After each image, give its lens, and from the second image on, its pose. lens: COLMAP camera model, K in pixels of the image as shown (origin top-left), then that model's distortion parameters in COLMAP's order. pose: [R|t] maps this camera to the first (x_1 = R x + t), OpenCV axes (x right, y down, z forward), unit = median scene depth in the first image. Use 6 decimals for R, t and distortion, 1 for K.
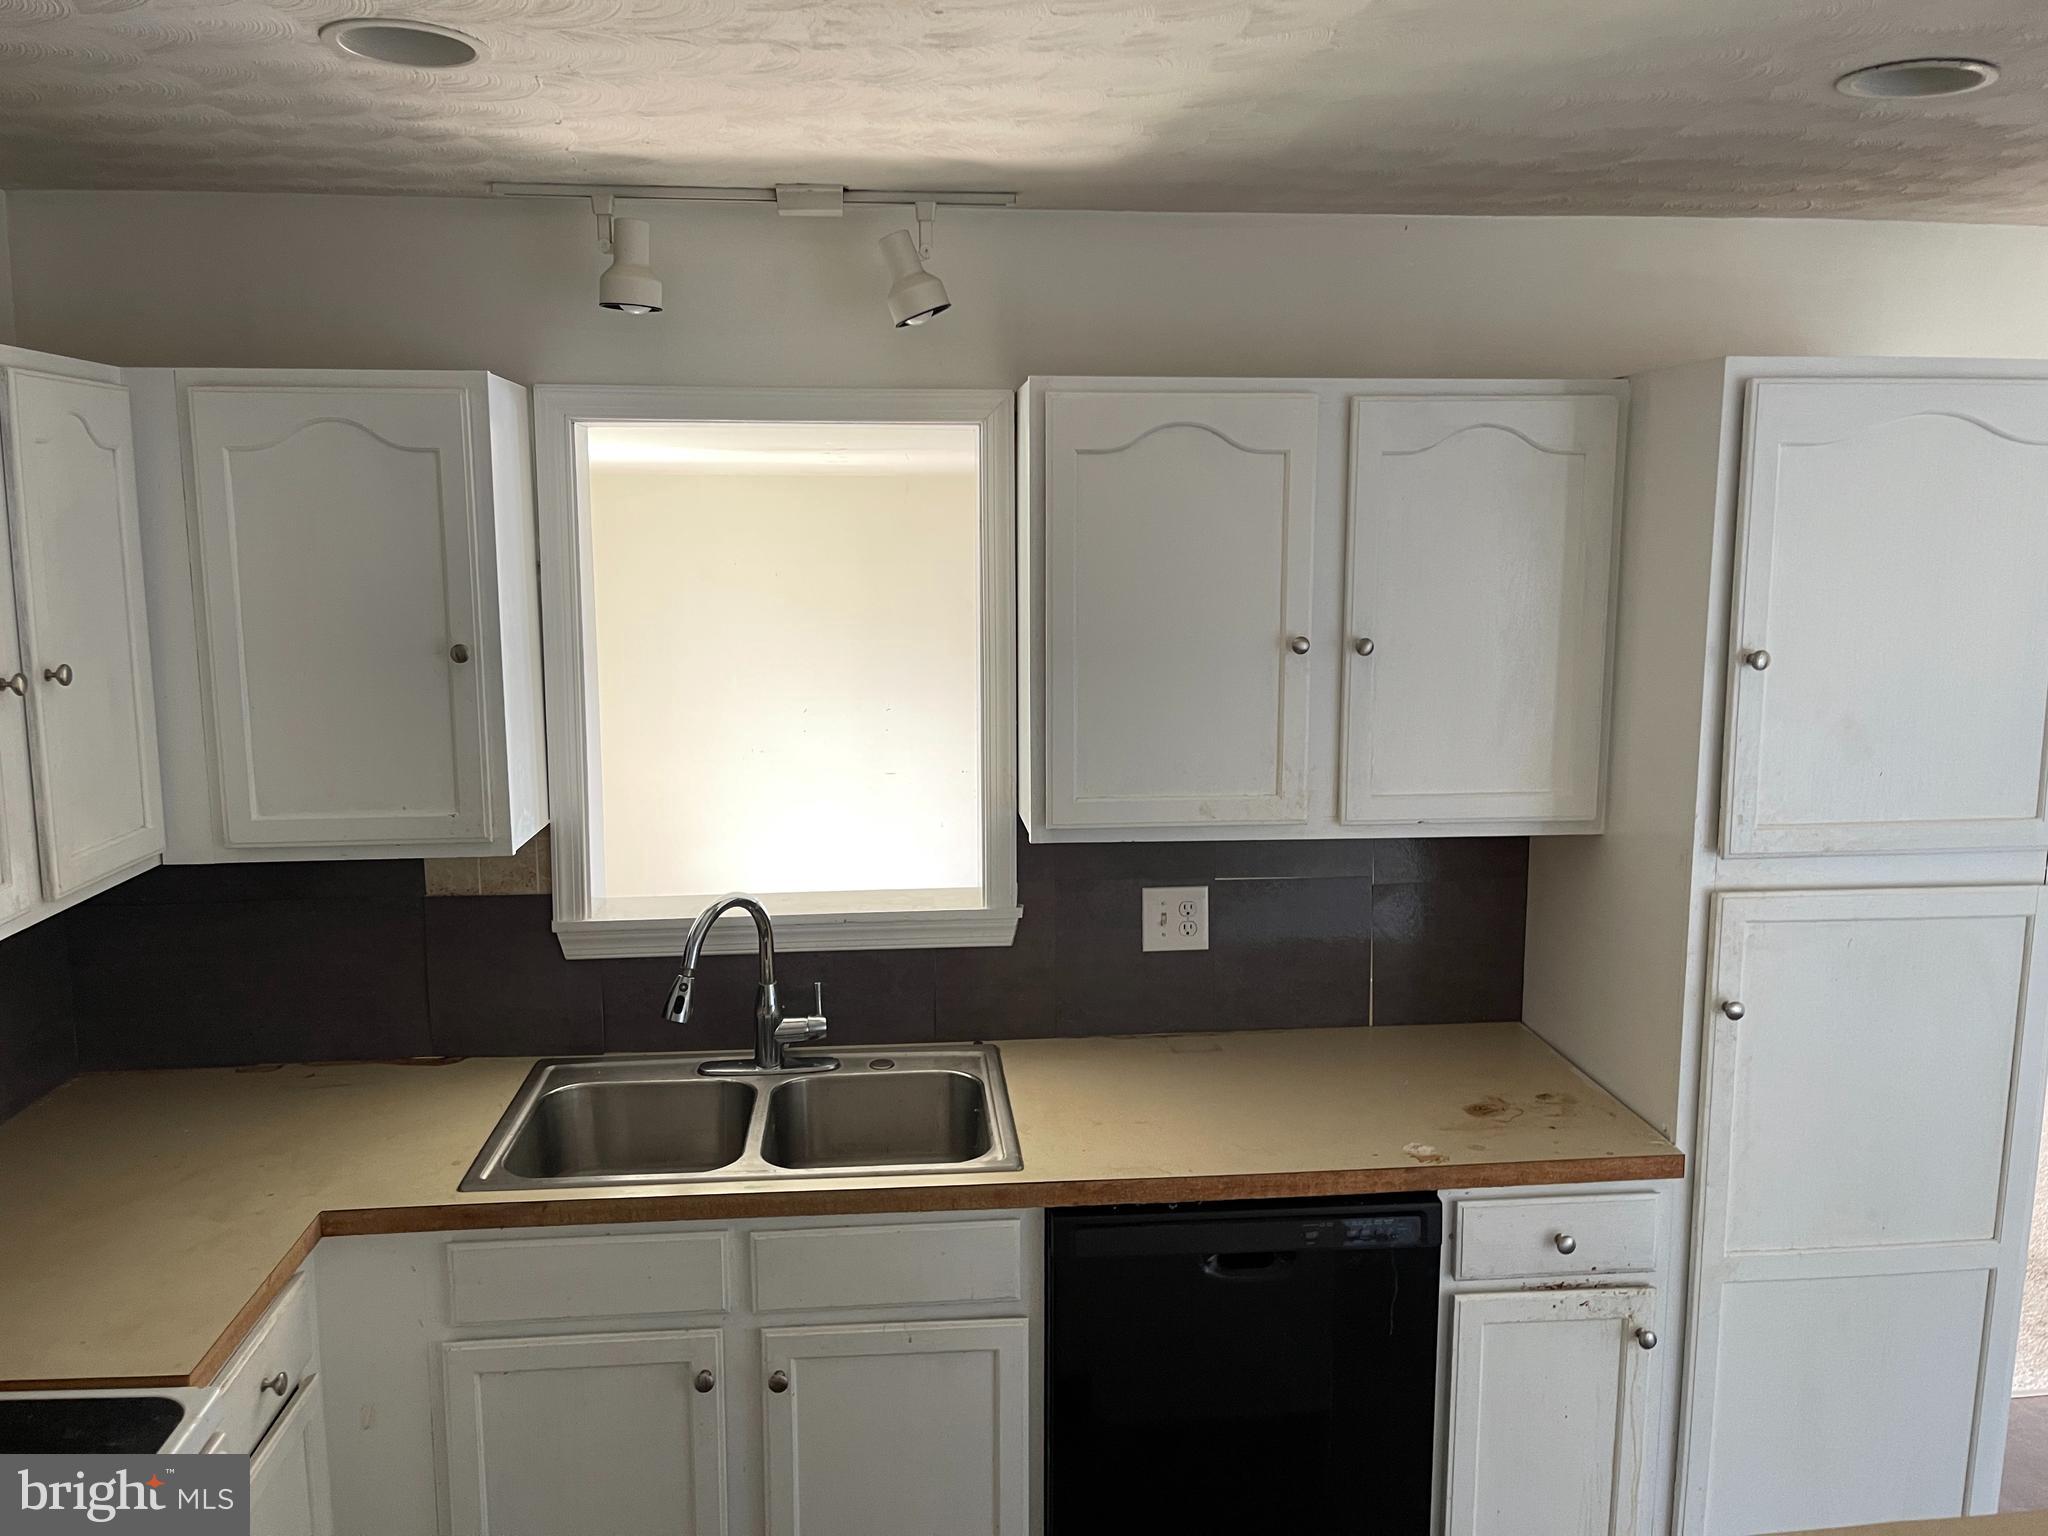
lens RADIAL K [[1569.4, 0, 1011.2], [0, 1569.4, 748.2], [0, 0, 1]] dist [0.071051, -0.098034]
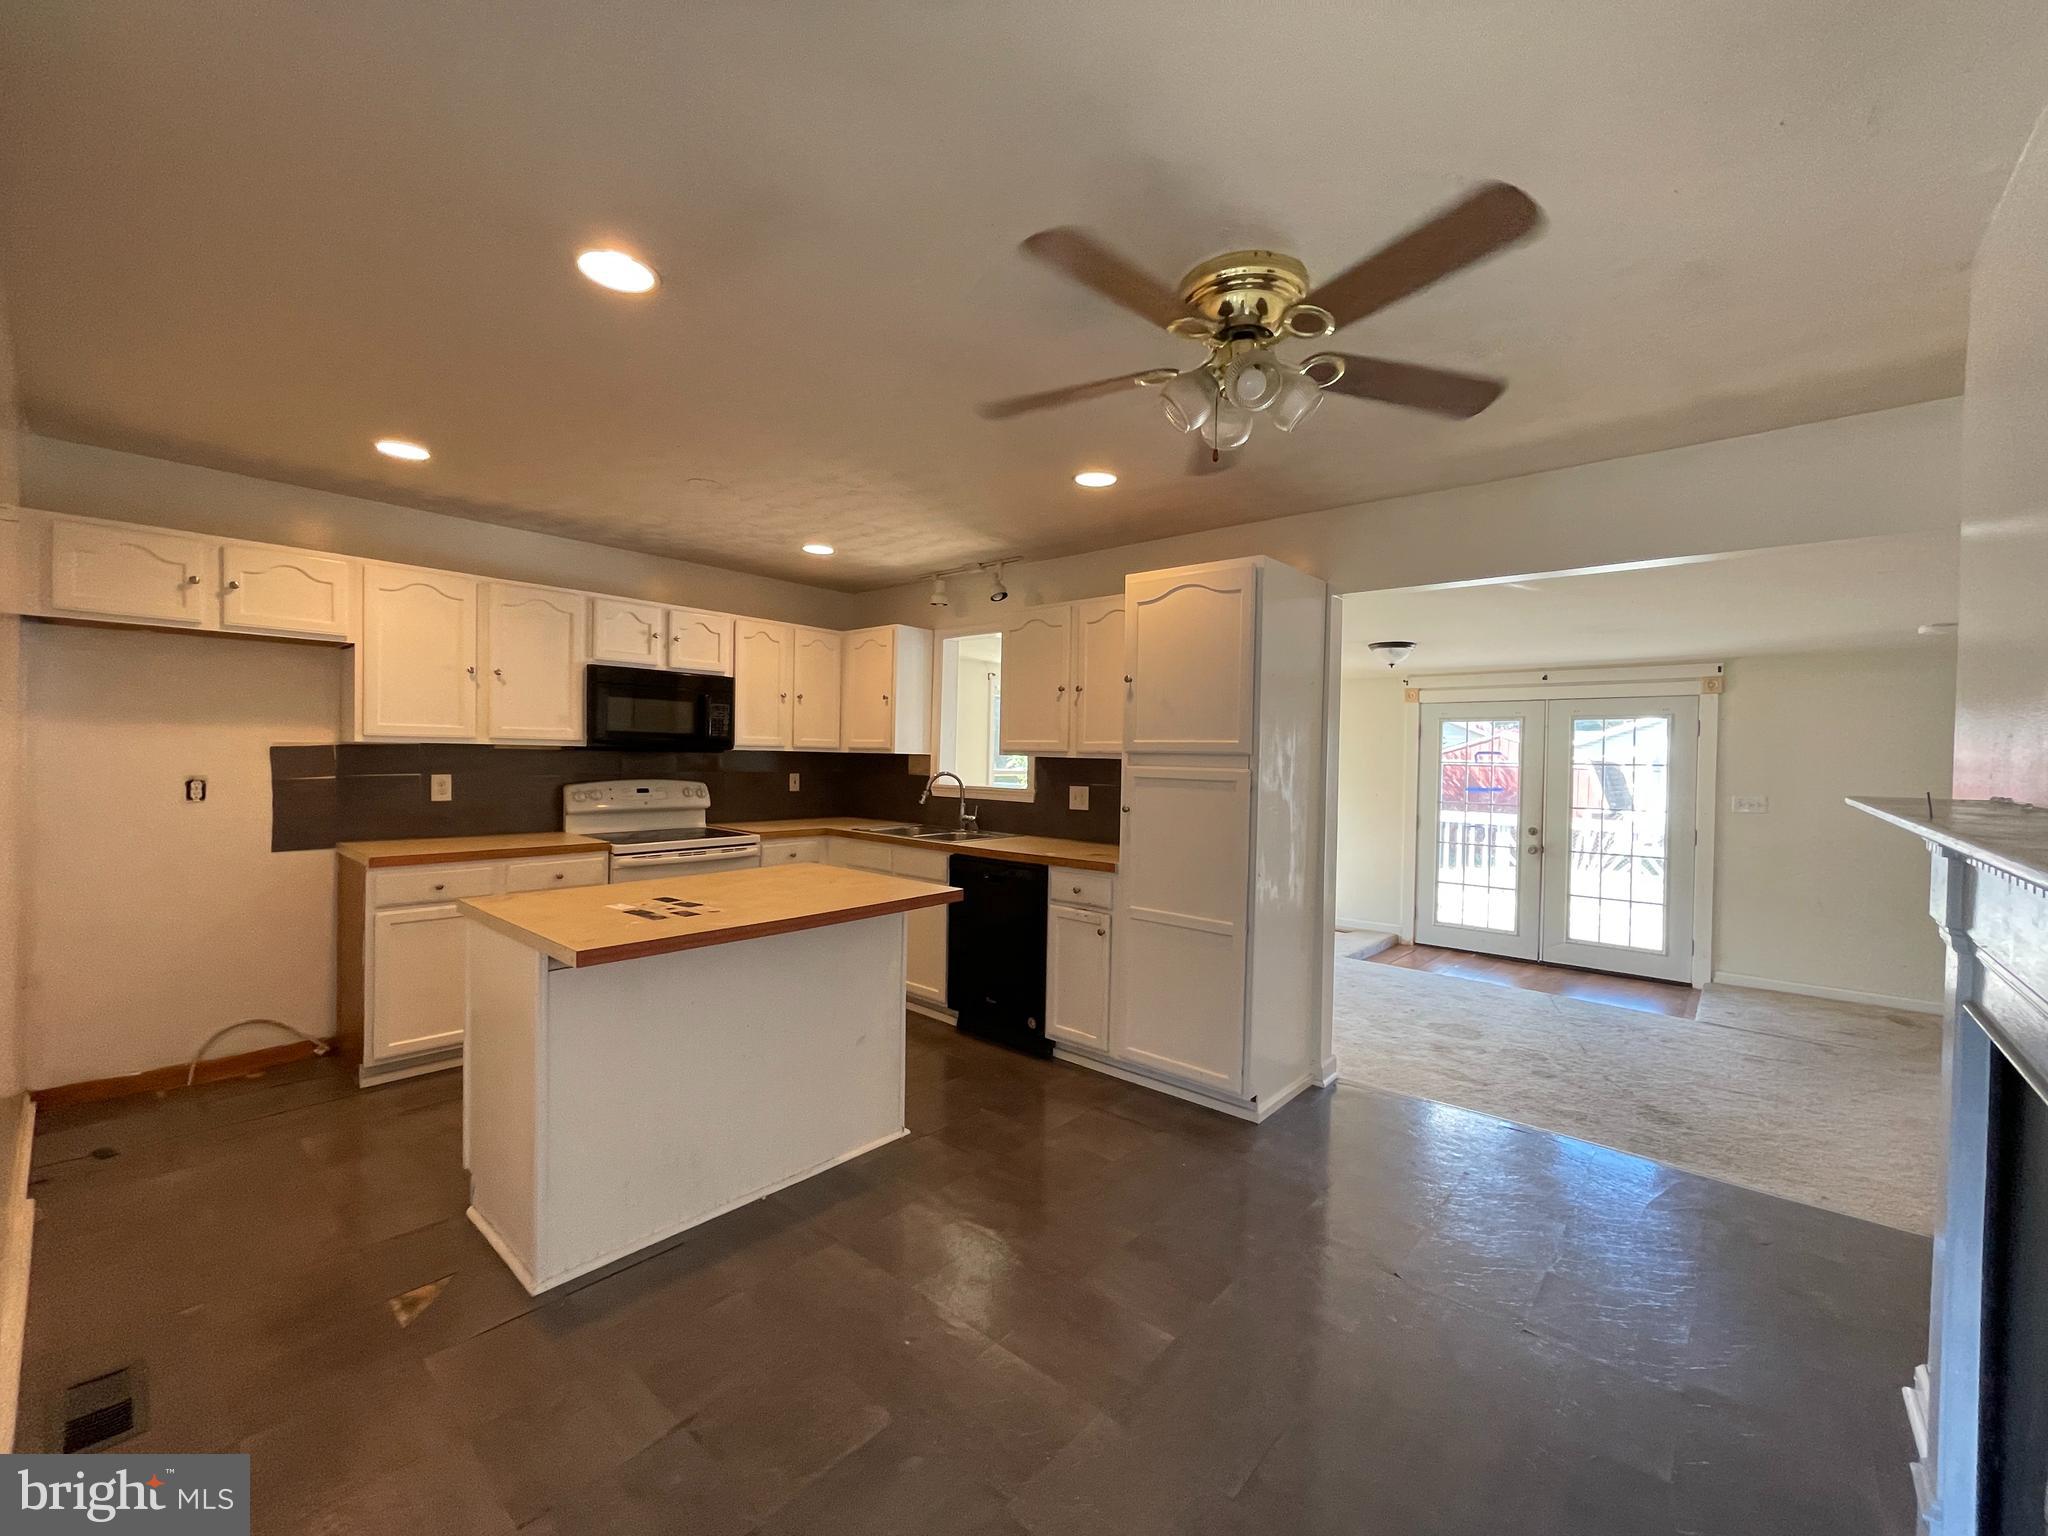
lens RADIAL K [[842.6, 0, 1028.1], [0, 842.6, 768.9], [0, 0, 1]] dist [-0.000452, -0.000037]
pose [[0.689386, 0.028883, -0.723818, 1.331591], [-0.129498, 0.988023, -0.083912, 0.231335], [0.712725, 0.151581, 0.684869, -0.111648]]
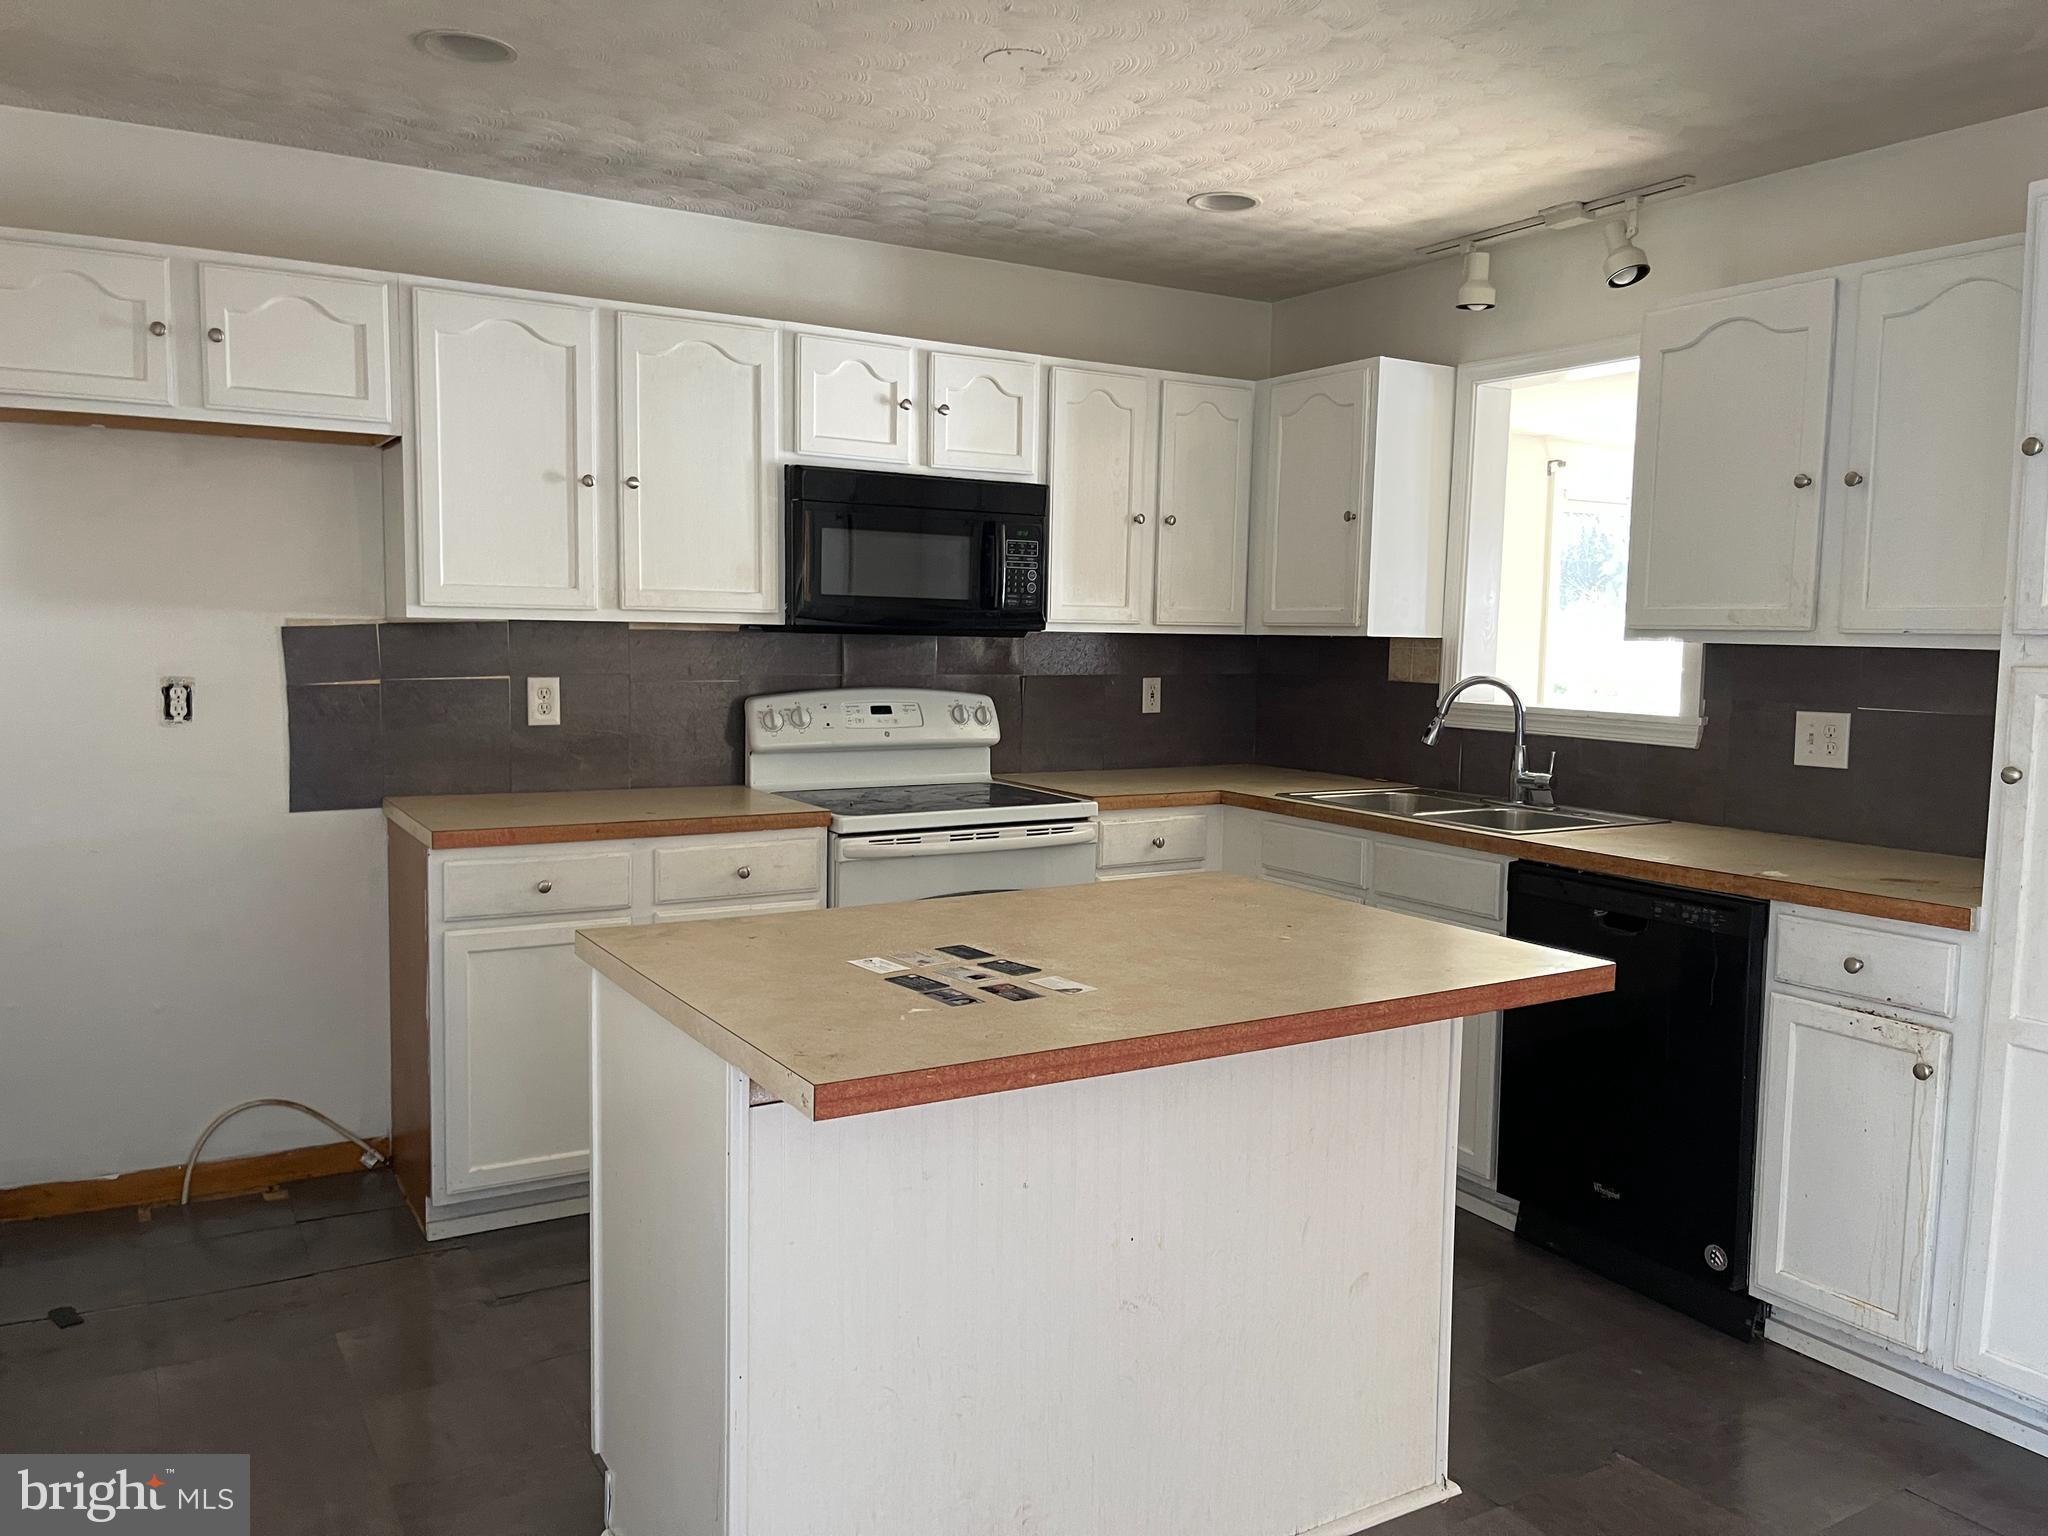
lens RADIAL K [[1570.6, 0, 1024.0], [0, 1570.6, 768.0], [0, 0, 1]] dist [0.059850, -0.076840]
pose [[0.434980, 0.091932, -0.895735, 1.094092], [-0.152237, 0.987962, 0.027470, 0.224170], [0.887477, 0.124415, 0.443740, -0.081327]]
